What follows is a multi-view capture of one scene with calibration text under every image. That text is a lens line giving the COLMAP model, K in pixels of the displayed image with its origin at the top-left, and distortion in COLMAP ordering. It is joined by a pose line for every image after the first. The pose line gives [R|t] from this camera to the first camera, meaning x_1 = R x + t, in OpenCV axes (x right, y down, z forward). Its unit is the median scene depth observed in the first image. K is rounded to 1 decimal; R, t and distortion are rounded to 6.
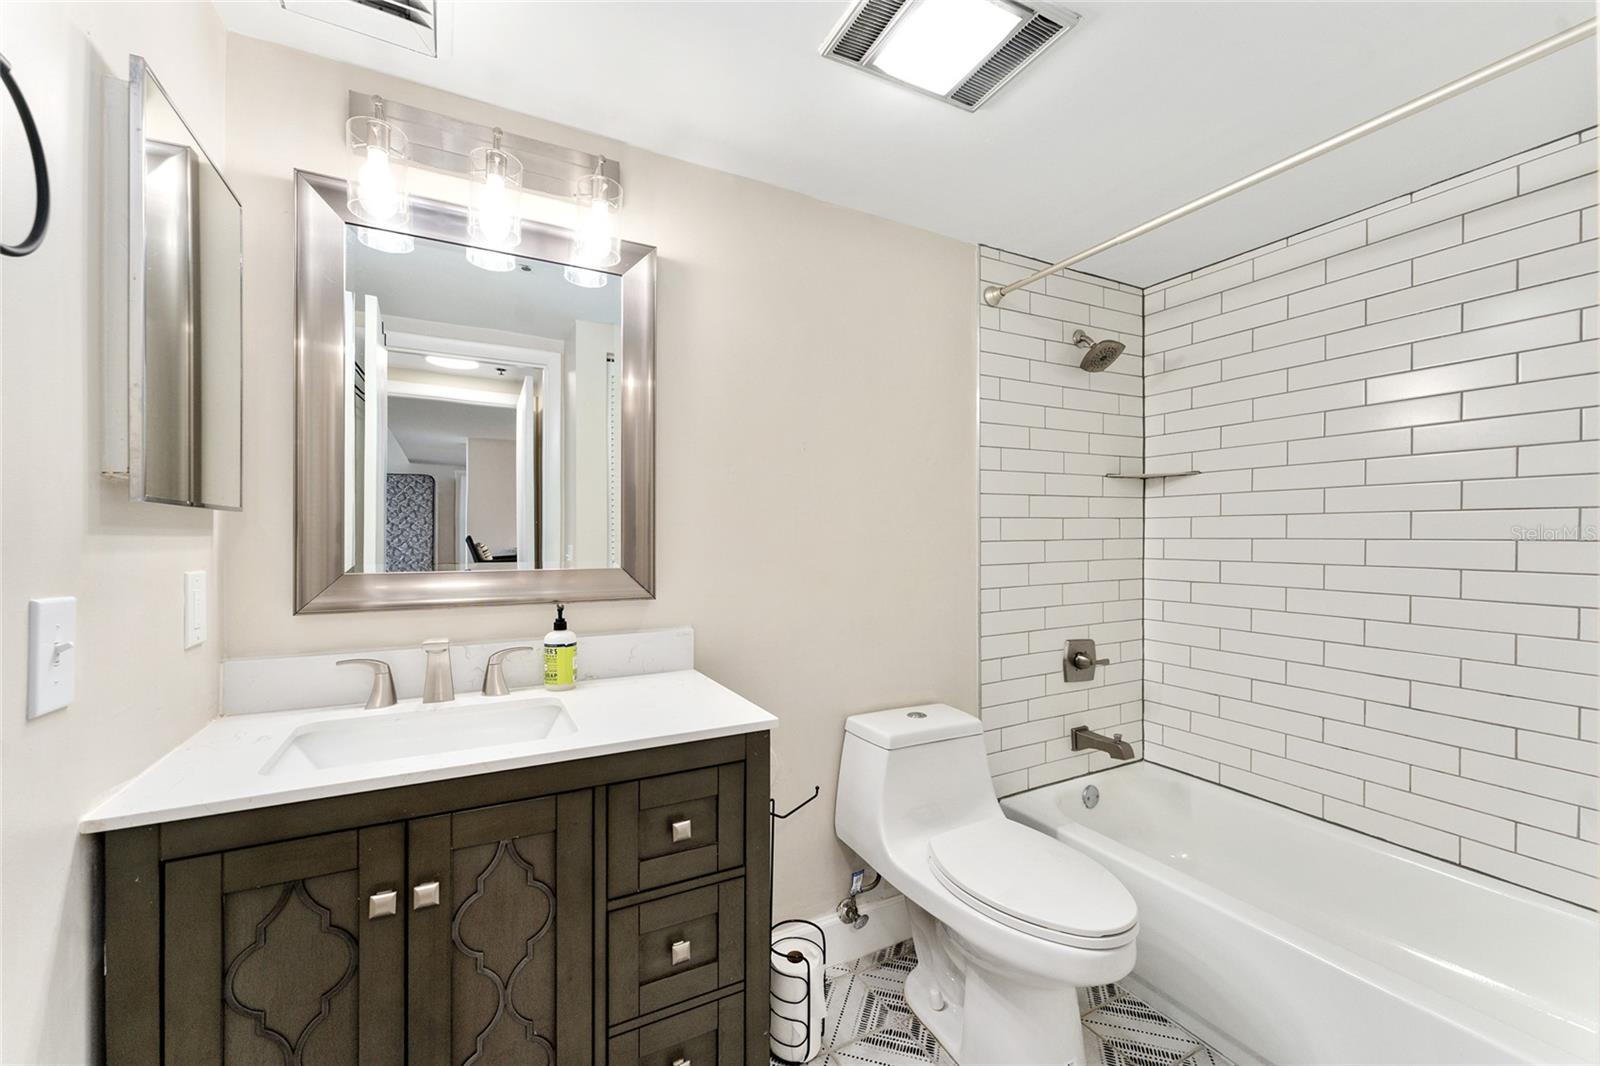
lens RADIAL K [[645.1, 0, 804.6], [0, 645.1, 537.9], [0, 0, 1]] dist [0.001662, -0.000869]
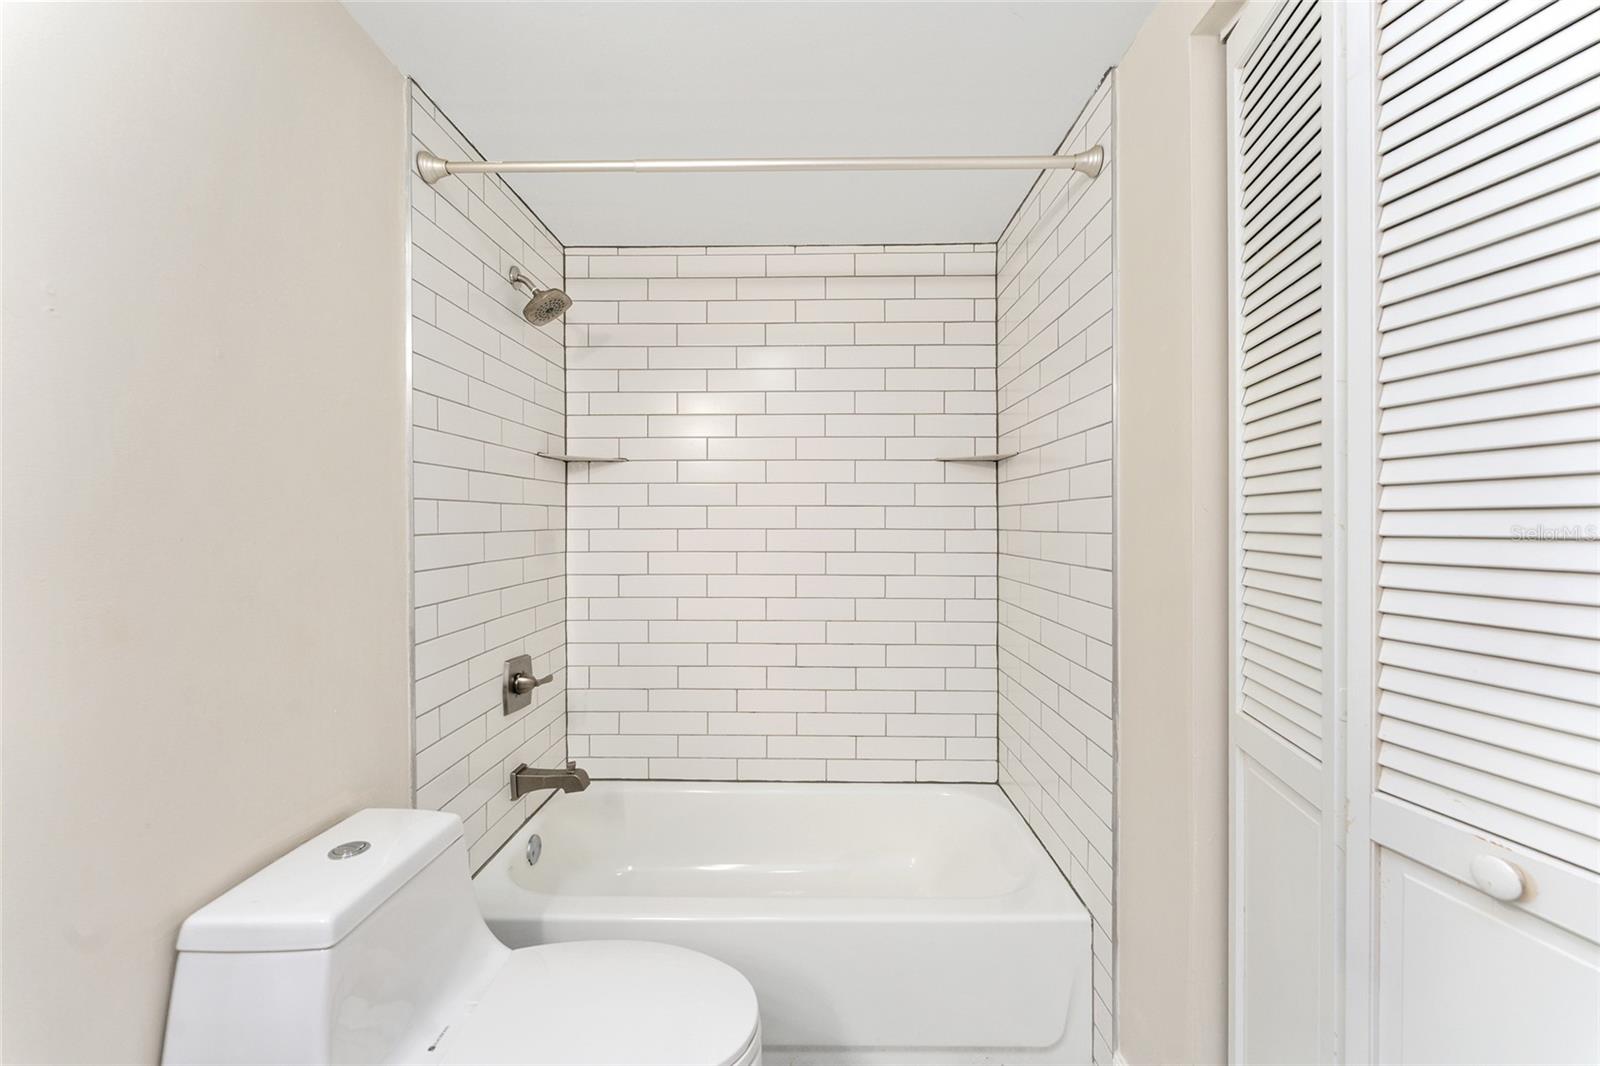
lens RADIAL K [[645.1, 0, 805.1], [0, 645.1, 527.0], [0, 0, 1]] dist [0.001662, -0.000869]
pose [[0.481953, -0.002979, 0.876192, -0.099465], [0.003744, 0.999992, 0.001340, -0.002250], [-0.876189, 0.002635, 0.481960, 0.312277]]
